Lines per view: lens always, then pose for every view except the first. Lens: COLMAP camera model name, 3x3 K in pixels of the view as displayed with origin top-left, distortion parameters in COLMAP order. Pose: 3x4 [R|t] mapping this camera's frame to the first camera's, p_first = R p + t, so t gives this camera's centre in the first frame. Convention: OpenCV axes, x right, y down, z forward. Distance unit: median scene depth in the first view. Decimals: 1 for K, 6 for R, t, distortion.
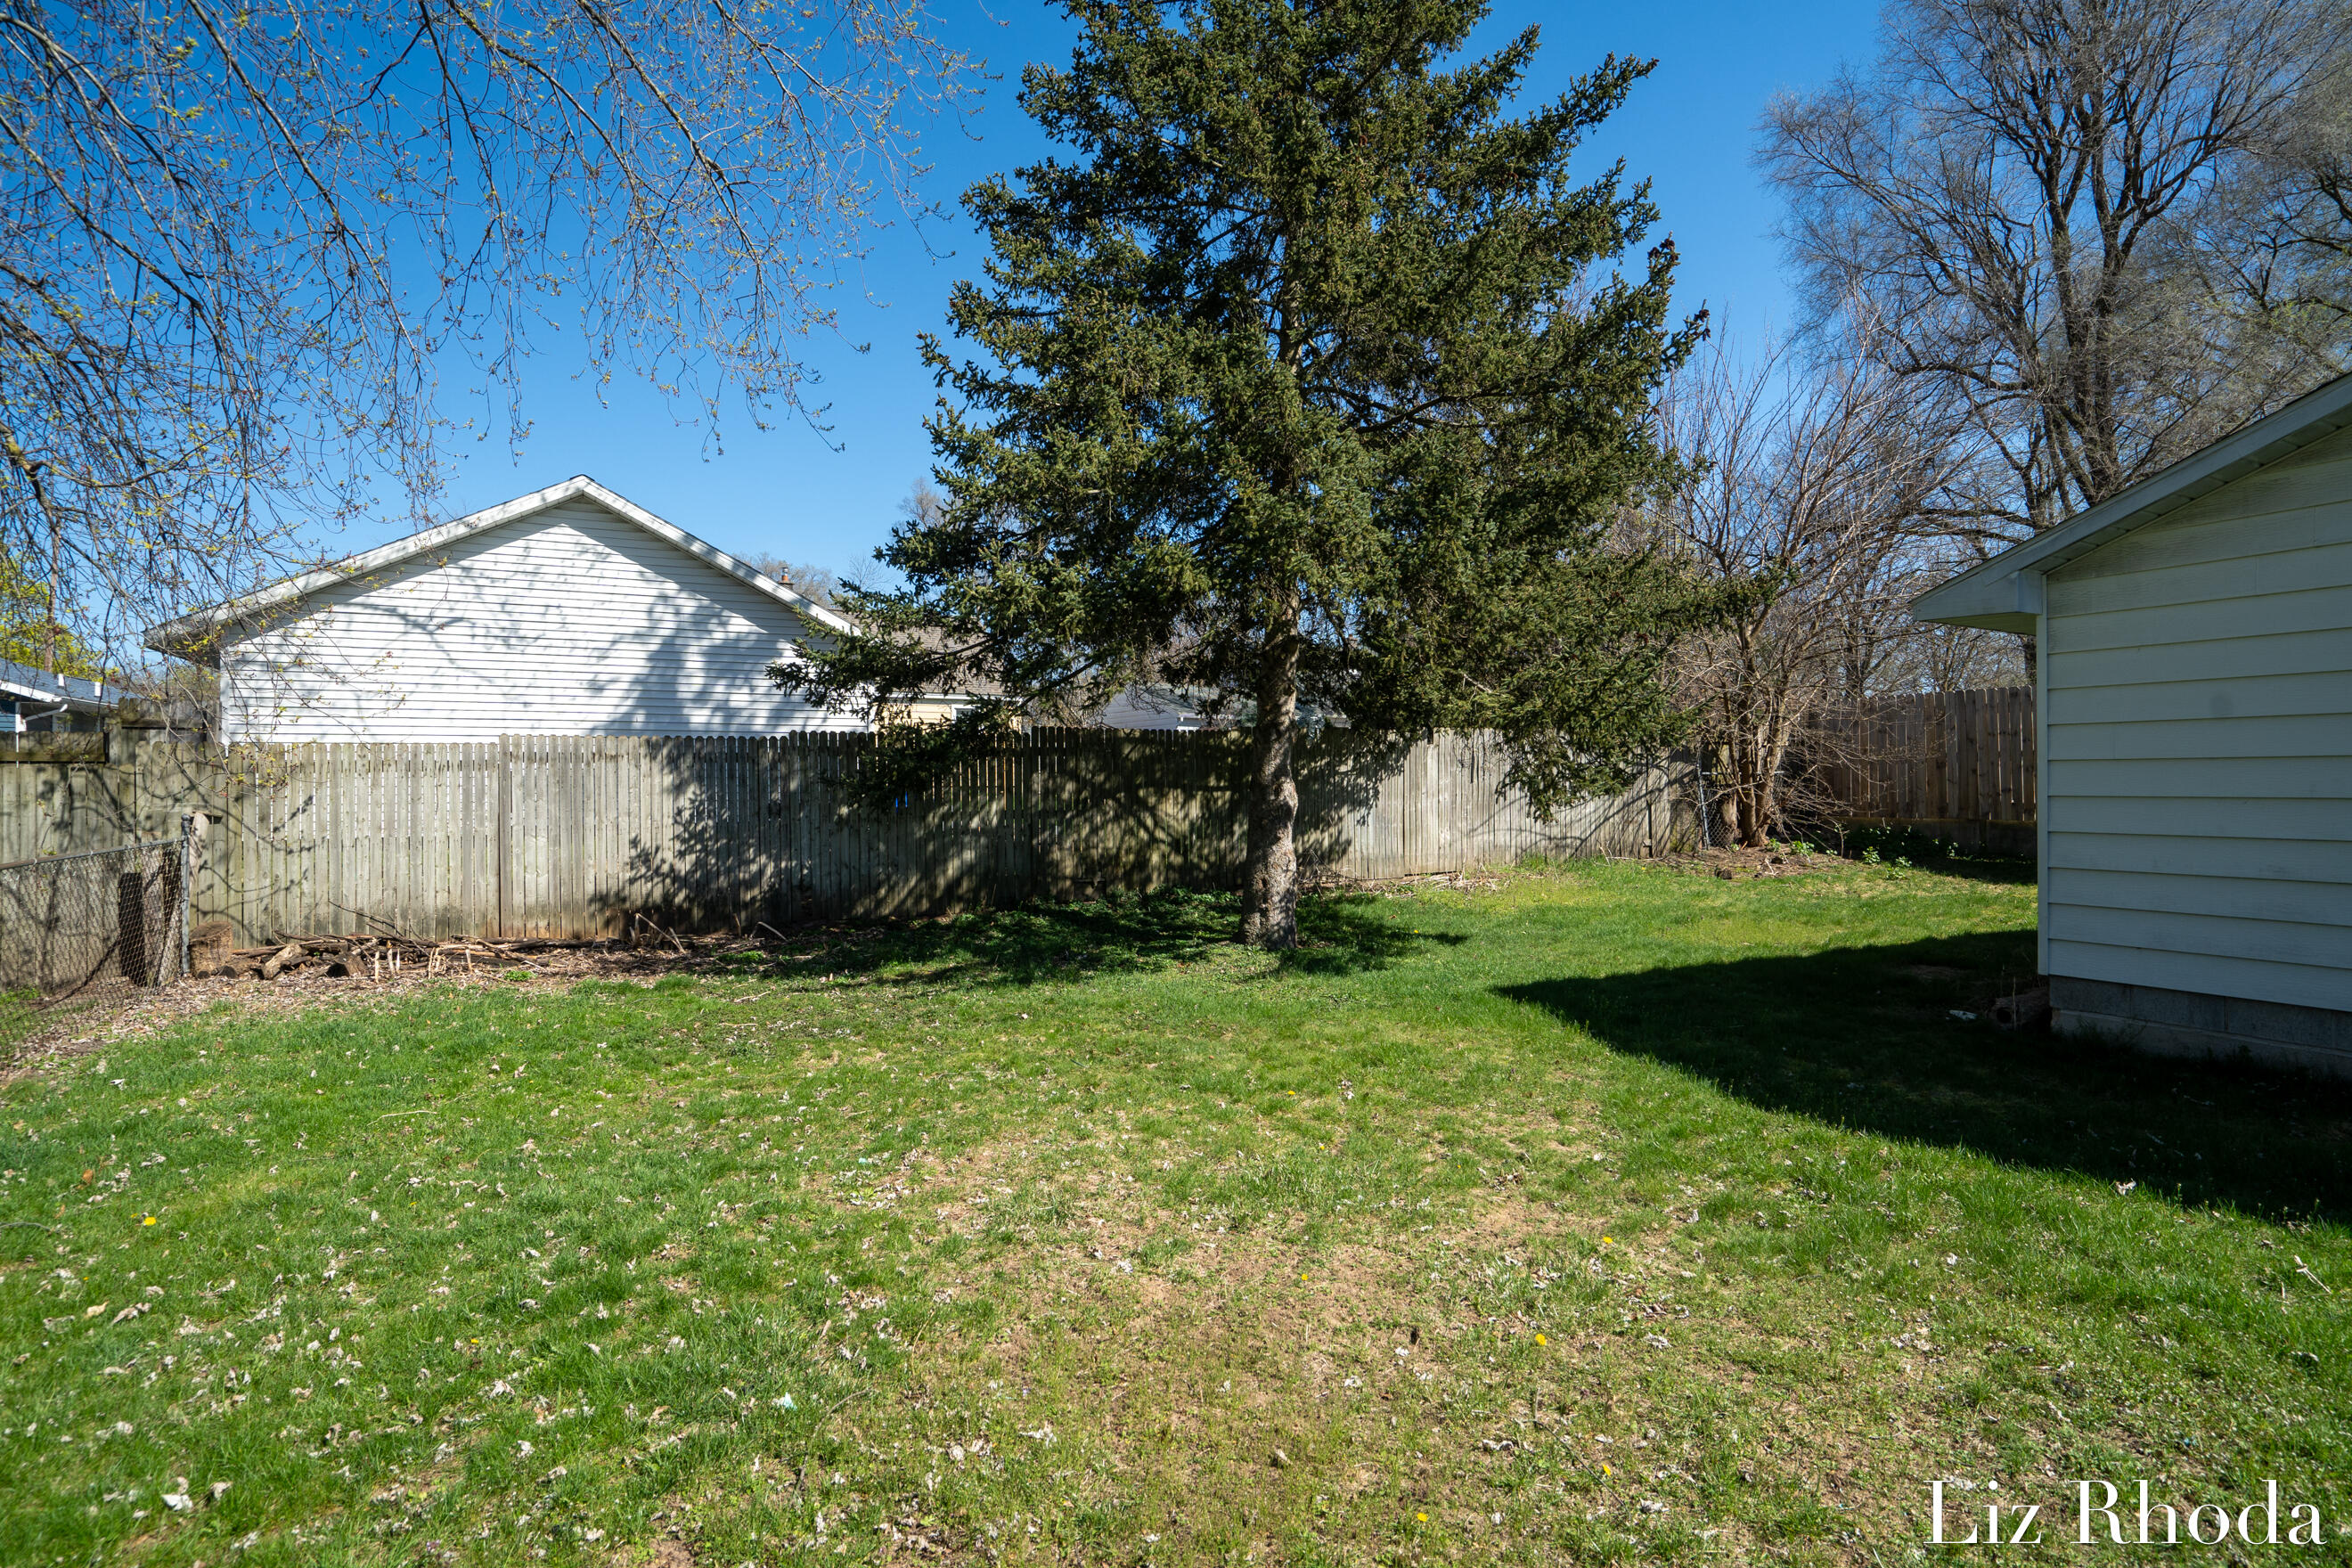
lens RADIAL K [[1179.1, 0, 1181.3], [0, 1179.1, 766.9], [0, 0, 1]] dist [-0.016459, 0.003226]
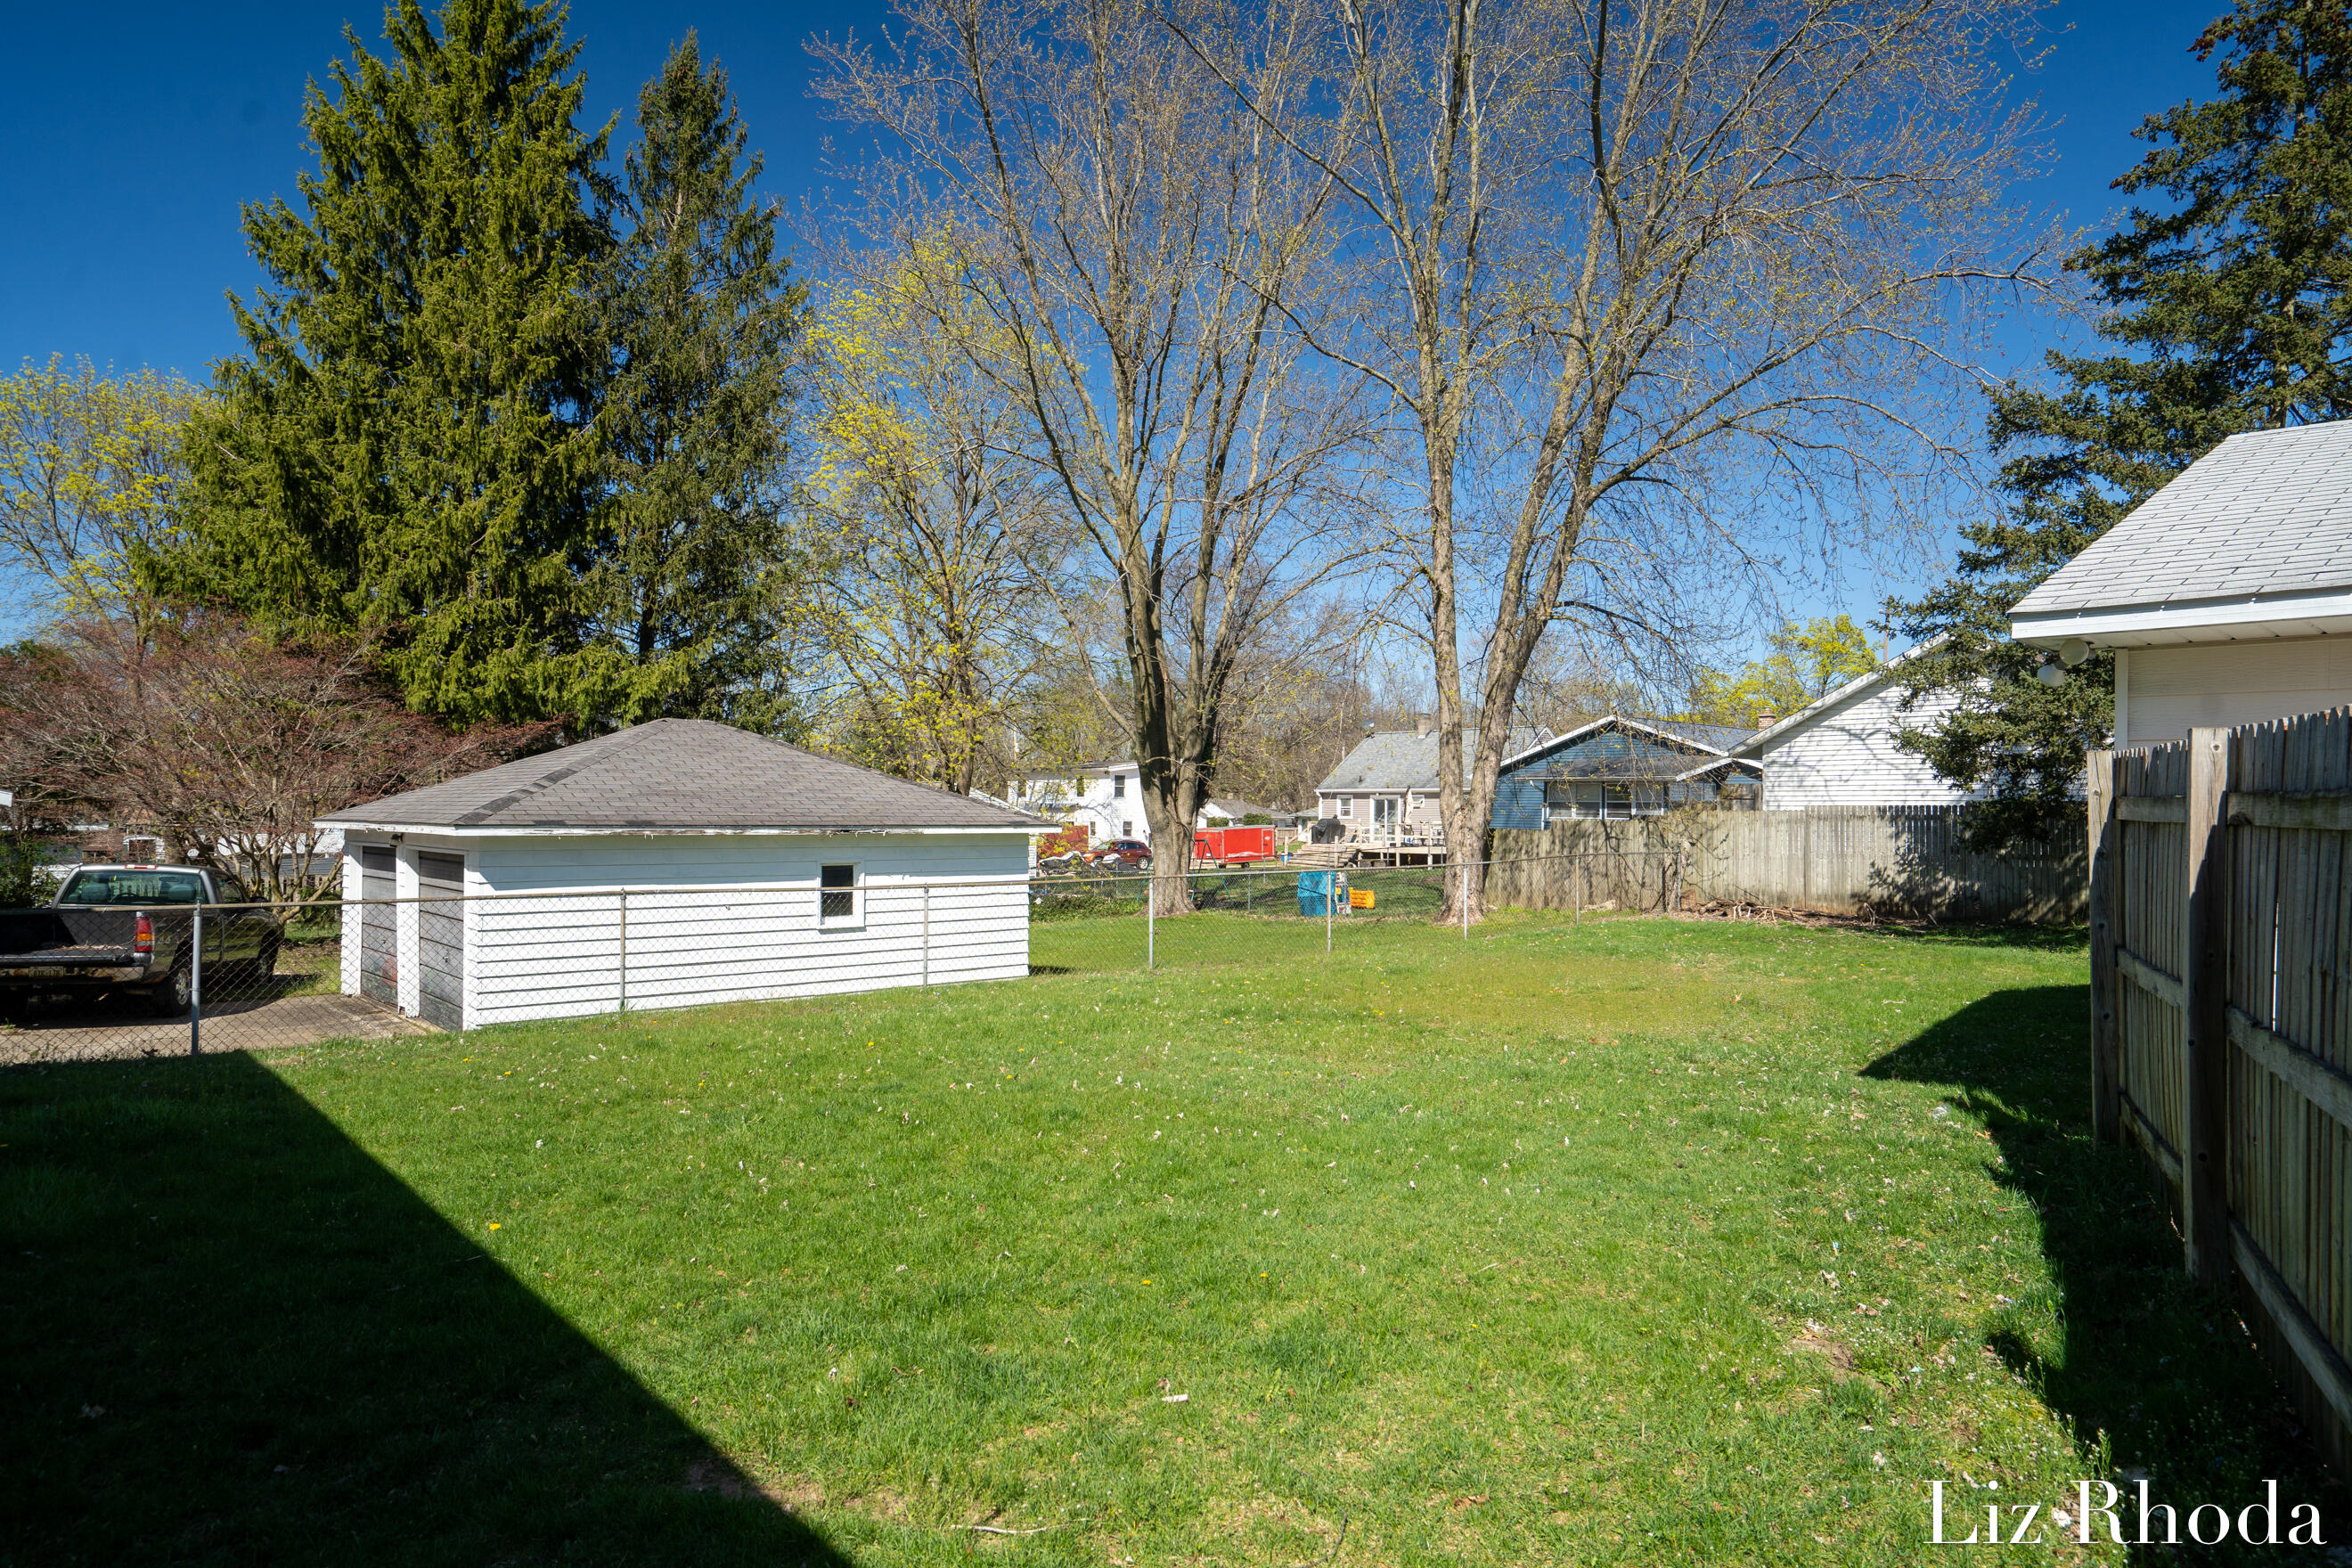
lens RADIAL K [[1334.0, 0, 1170.0], [0, 1334.0, 772.4], [0, 0, 1]] dist [0.004640, 0.000854]
pose [[0.245069, -0.025211, -0.969178, 1.220005], [-0.001863, 0.999648, -0.026474, -0.020870], [0.969504, 0.008293, 0.244936, -0.532682]]
